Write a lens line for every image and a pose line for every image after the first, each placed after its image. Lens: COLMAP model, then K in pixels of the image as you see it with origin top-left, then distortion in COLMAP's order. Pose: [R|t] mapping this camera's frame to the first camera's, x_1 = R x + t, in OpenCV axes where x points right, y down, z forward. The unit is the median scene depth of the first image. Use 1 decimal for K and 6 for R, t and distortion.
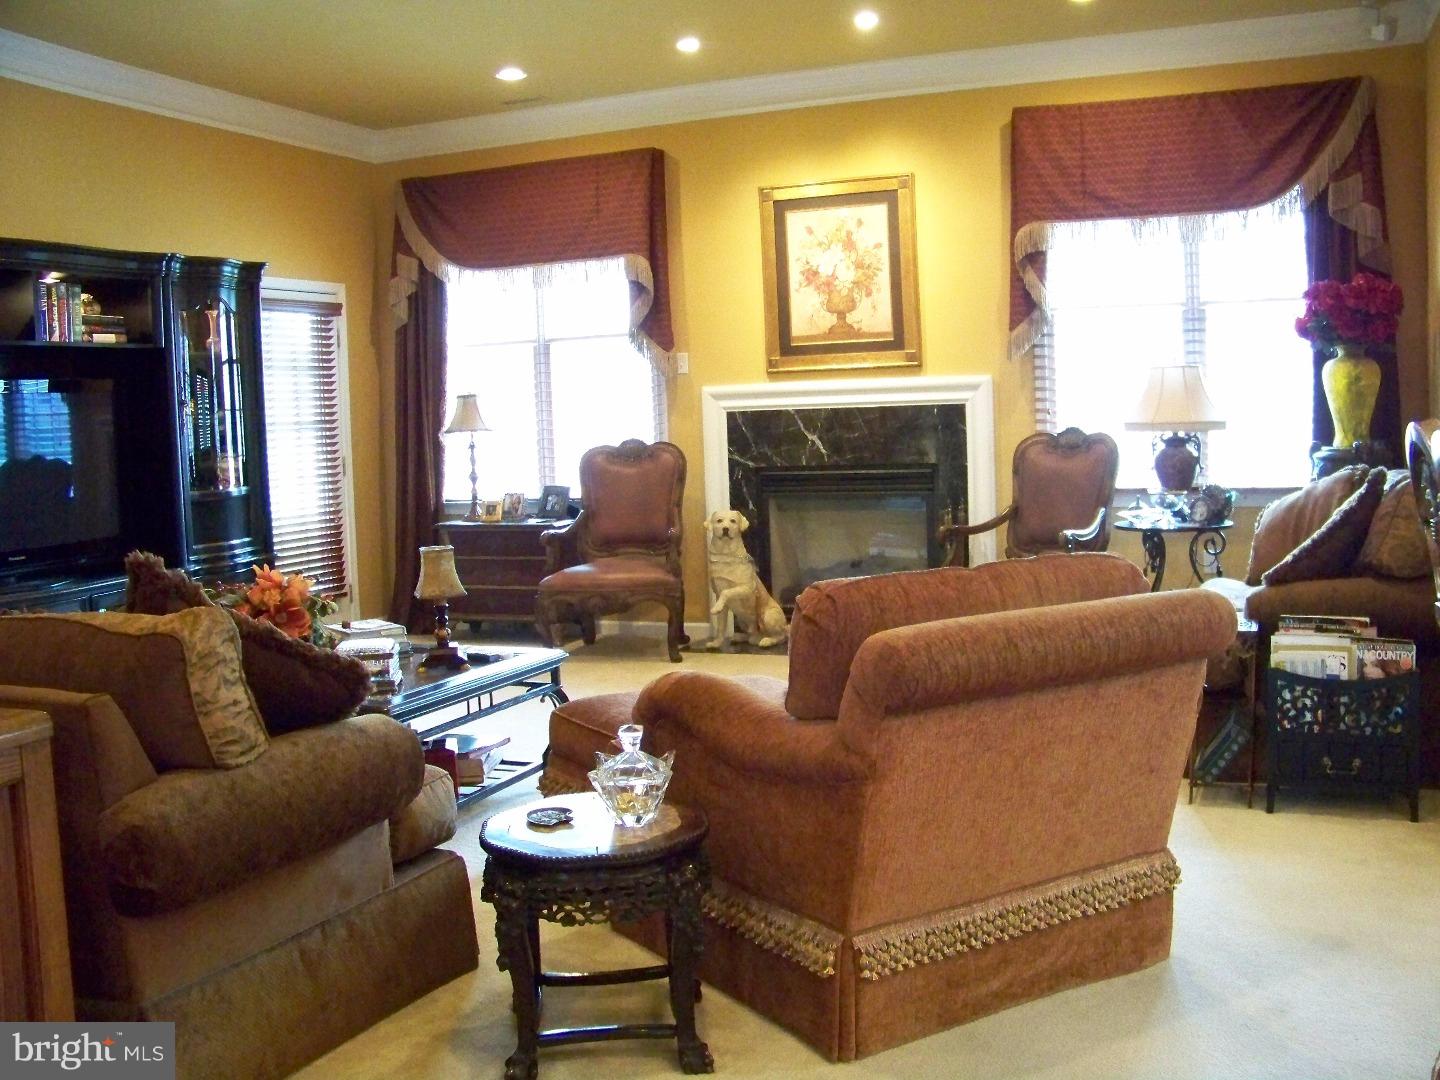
lens RADIAL K [[1404.4, 0, 722.1], [0, 1404.4, 527.2], [0, 0, 1]] dist [-0.254483, 0.268211]
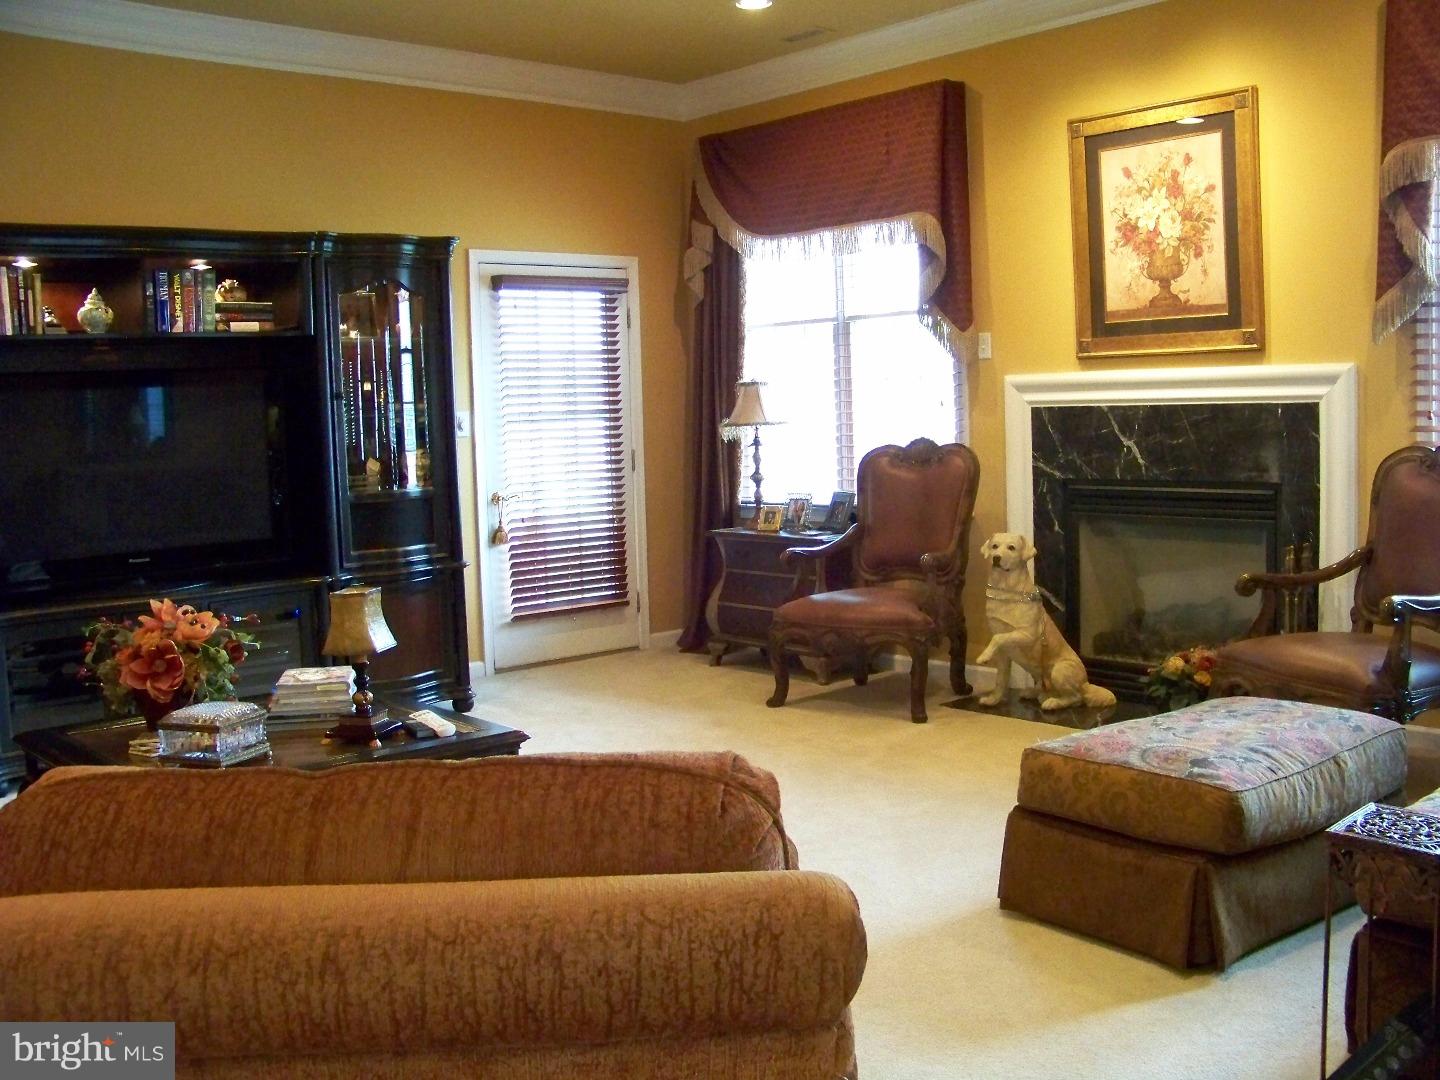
lens RADIAL K [[1404.4, 0, 722.1], [0, 1404.4, 527.2], [0, 0, 1]] dist [-0.254483, 0.268211]
pose [[0.899289, 0.044613, -0.435074, 0.198332], [-0.036634, 0.998972, 0.026712, -0.030479], [0.435819, -0.008083, 0.899998, 0.228445]]
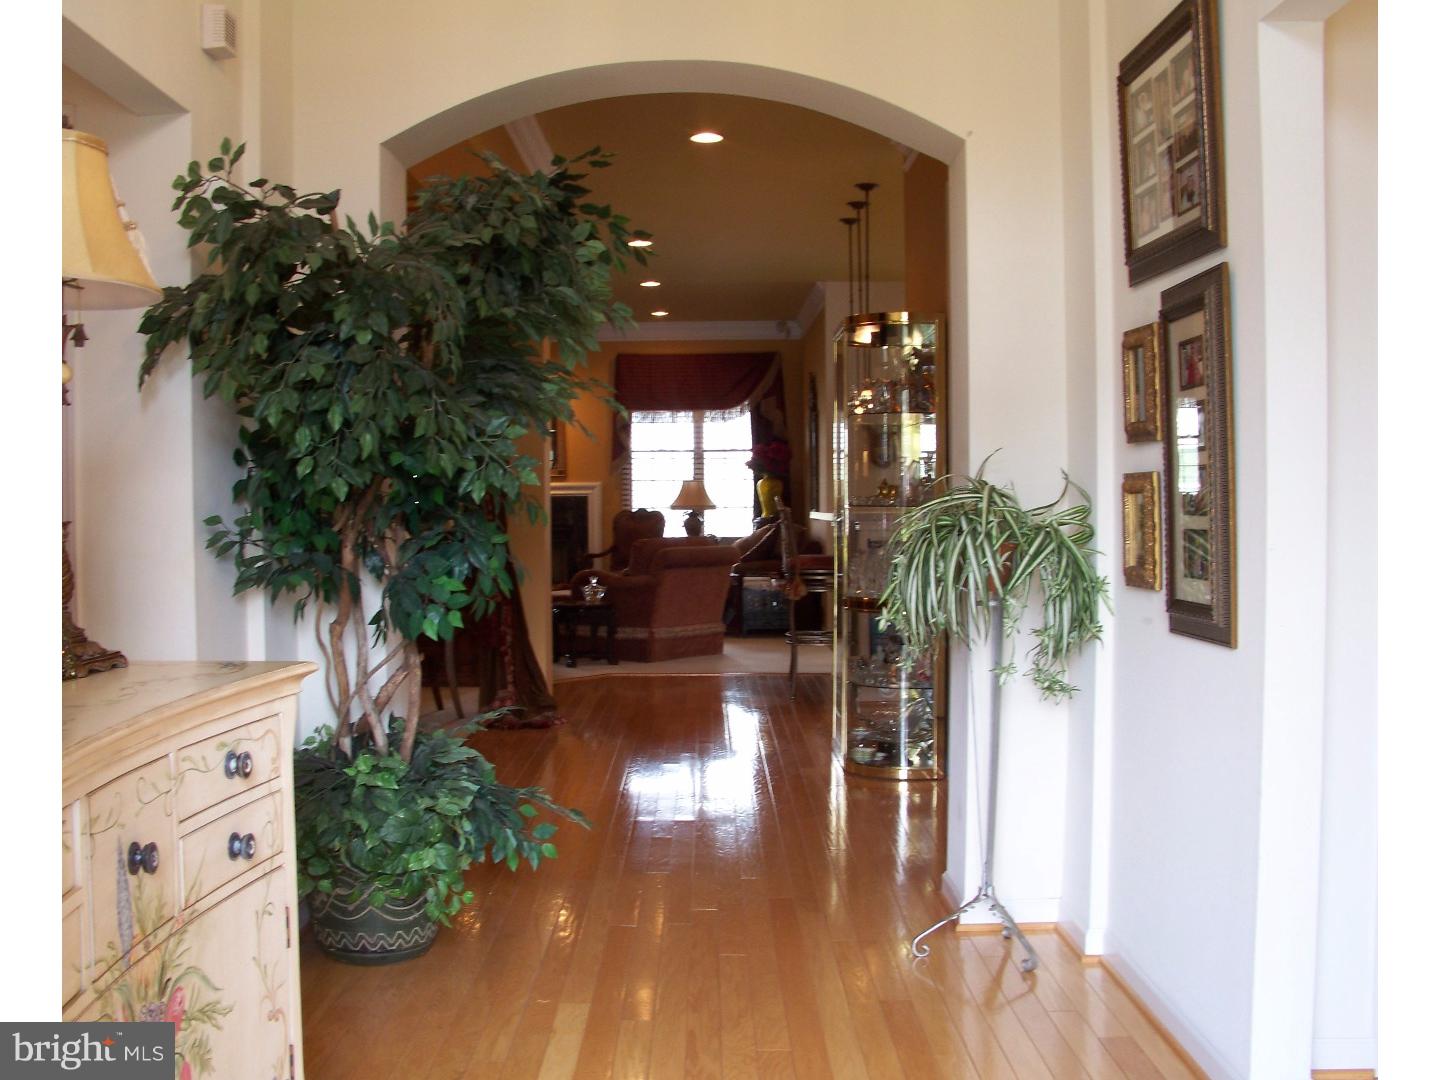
lens RADIAL K [[1404.4, 0, 722.1], [0, 1404.4, 527.2], [0, 0, 1]] dist [-0.254483, 0.268211]
pose [[0.920100, 0.021304, 0.391103, -0.434934], [0.004724, 0.997843, -0.065468, 0.090105], [-0.391654, 0.062085, 0.918015, -0.933737]]
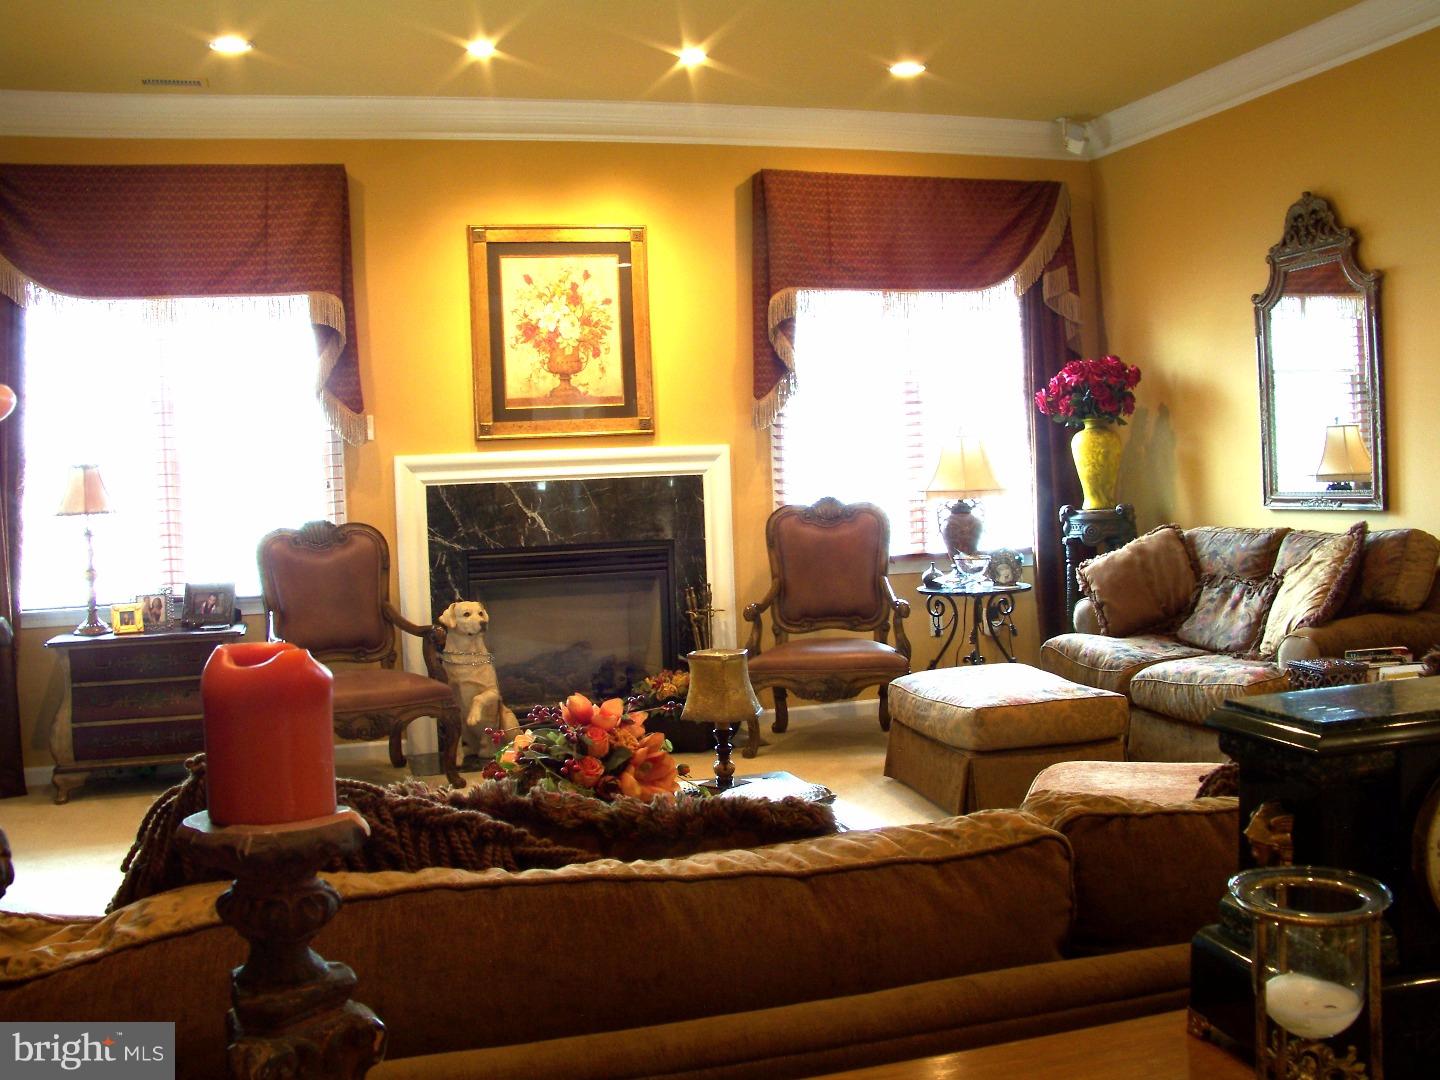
lens RADIAL K [[1404.4, 0, 722.1], [0, 1404.4, 527.2], [0, 0, 1]] dist [-0.254483, 0.268211]
pose [[0.777630, -0.019380, 0.628423, -0.401935], [0.058390, 0.997431, -0.041493, -0.013035], [-0.626005, 0.068960, 0.776764, 0.250808]]
